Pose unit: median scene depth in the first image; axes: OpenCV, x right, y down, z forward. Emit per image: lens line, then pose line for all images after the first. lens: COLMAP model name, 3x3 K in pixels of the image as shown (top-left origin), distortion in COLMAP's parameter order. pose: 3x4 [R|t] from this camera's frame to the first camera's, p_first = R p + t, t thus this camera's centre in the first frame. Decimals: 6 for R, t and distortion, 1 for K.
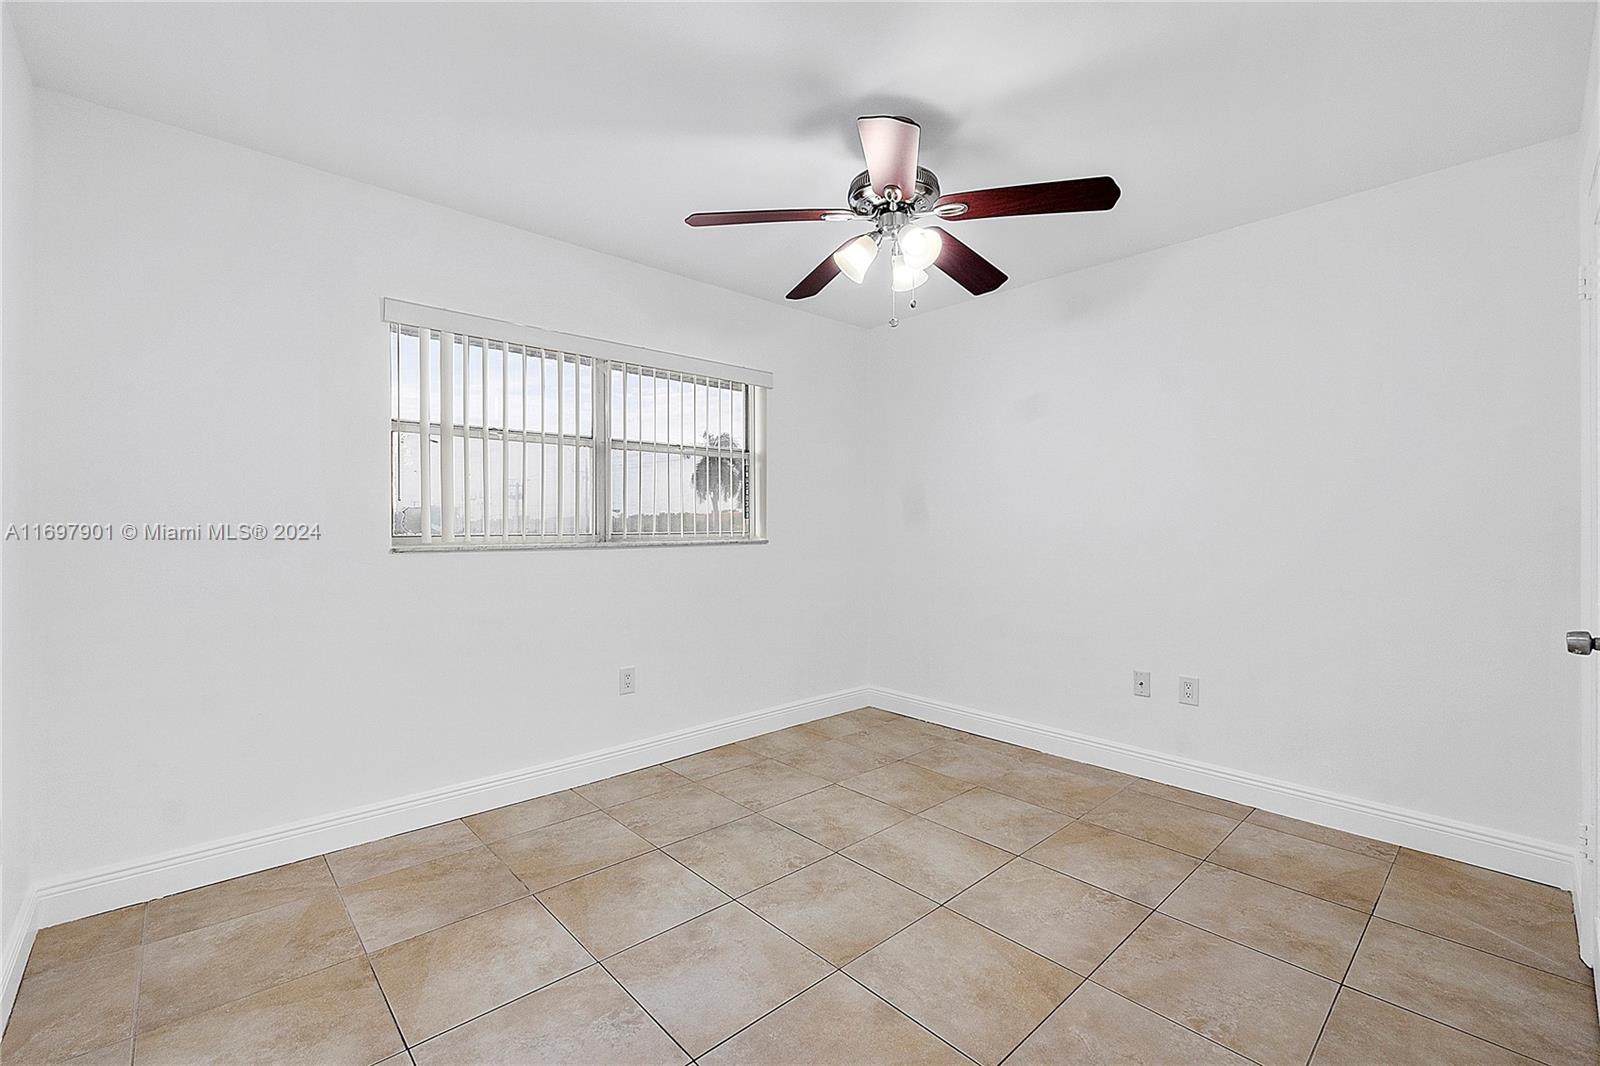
lens RADIAL K [[681.1, 0, 798.4], [0, 681.1, 527.5], [0, 0, 1]] dist [-0.002467, -0.000783]
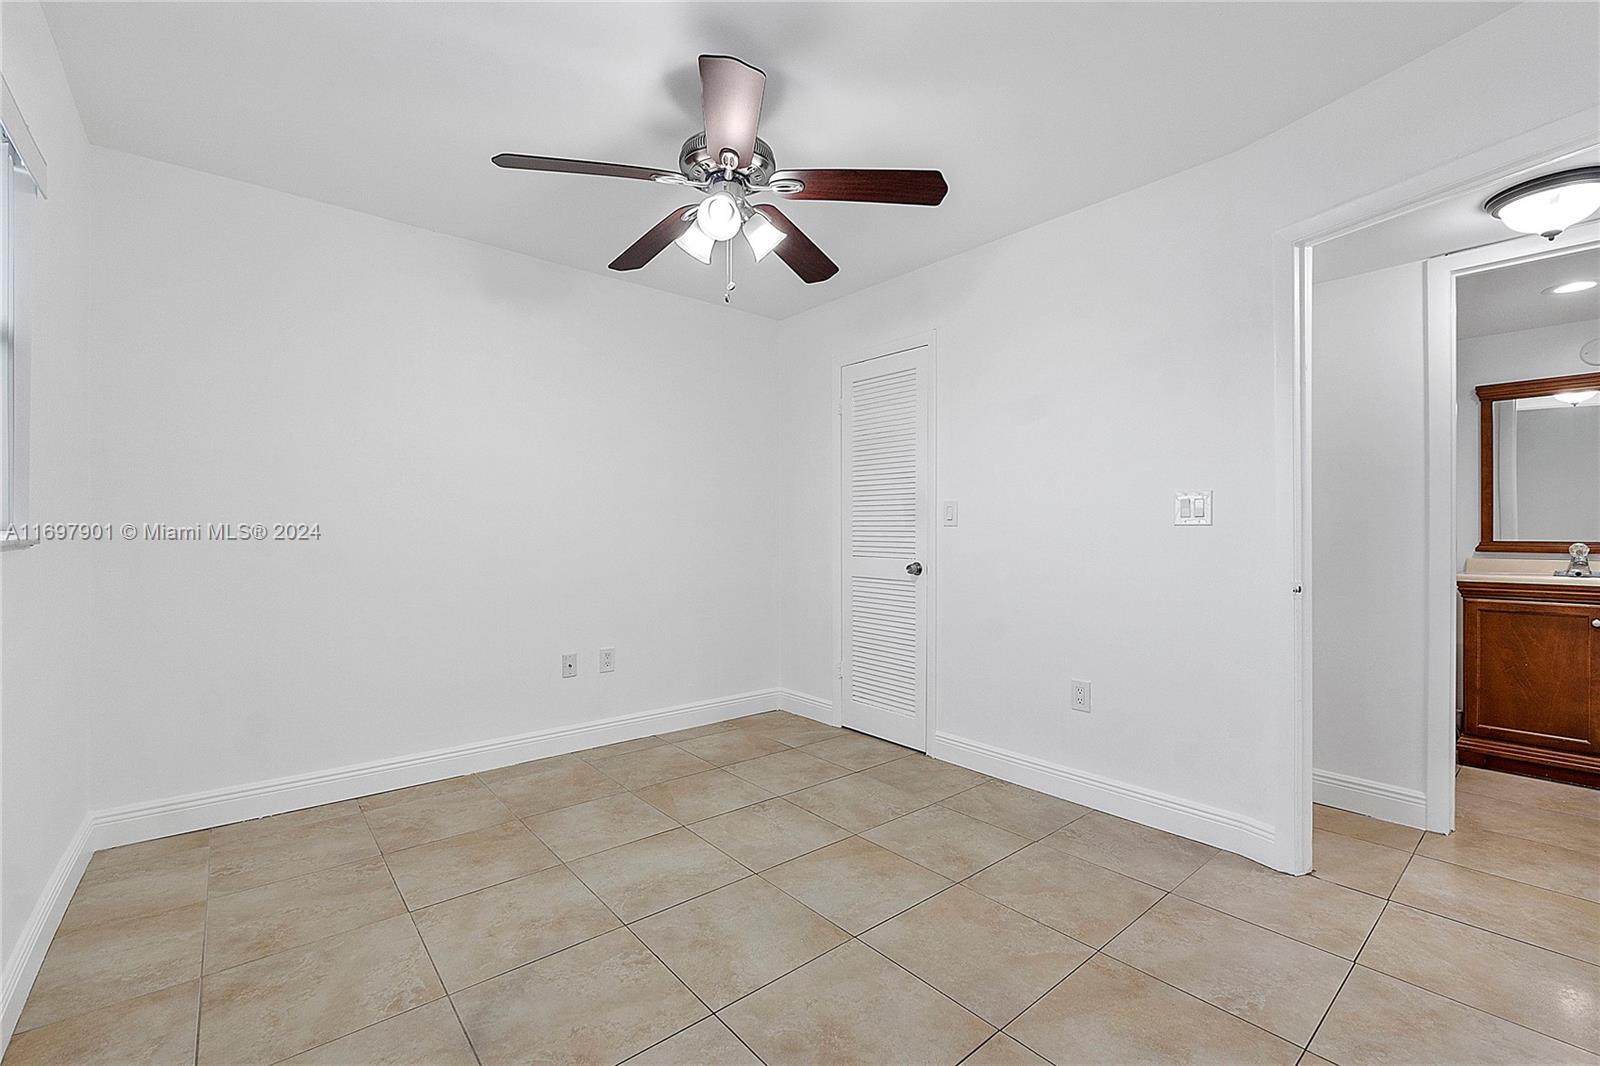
lens RADIAL K [[681.1, 0, 798.4], [0, 681.1, 527.5], [0, 0, 1]] dist [-0.002467, -0.000783]
pose [[0.035010, 0.005890, 0.999370, -0.626031], [-0.002953, 0.999979, -0.005790, 0.016116], [-0.999383, -0.002748, 0.035027, 0.661802]]
